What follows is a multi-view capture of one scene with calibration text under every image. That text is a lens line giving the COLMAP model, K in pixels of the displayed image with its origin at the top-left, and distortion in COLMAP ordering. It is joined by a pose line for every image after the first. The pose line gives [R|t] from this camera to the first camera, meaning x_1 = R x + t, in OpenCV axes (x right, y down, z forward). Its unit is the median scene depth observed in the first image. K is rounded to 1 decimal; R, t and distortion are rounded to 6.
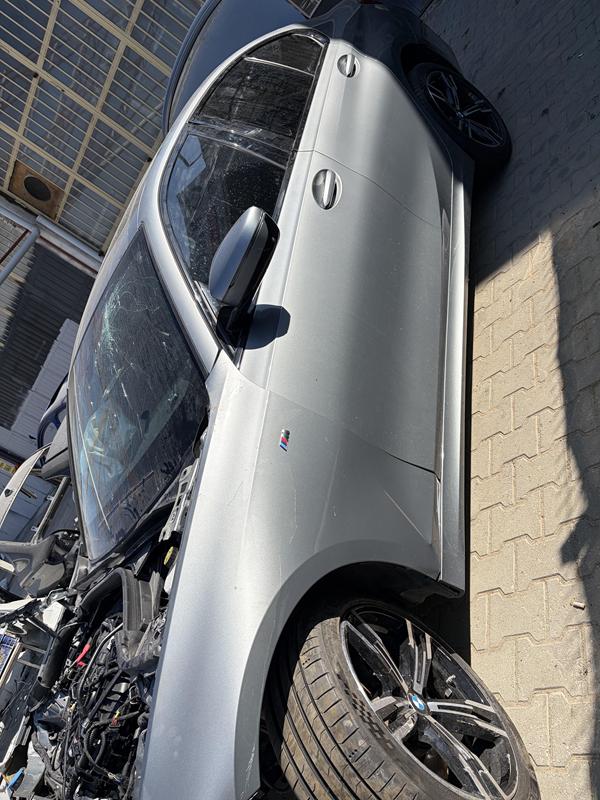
lens RADIAL K [[594.7, 0, 300.0], [0, 594.7, 400.0], [0, 0, 1]] dist [0.020152, -0.002622]
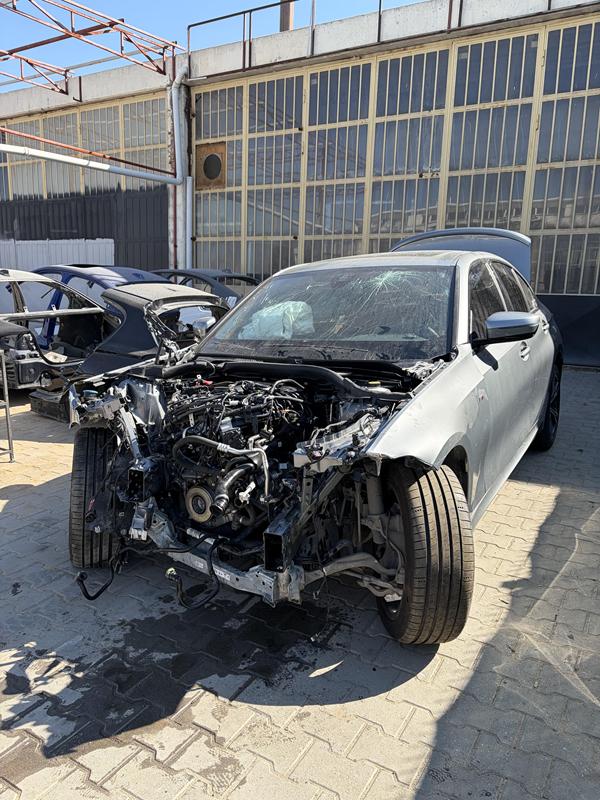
lens RADIAL K [[594.7, 0, 300.0], [0, 594.7, 400.0], [0, 0, 1]] dist [0.020152, -0.002622]
pose [[0.563546, 0.822724, 0.074442, -0.064937], [-0.762484, 0.552716, -0.336339, 0.153990], [-0.317859, 0.132782, 0.938794, -0.065645]]
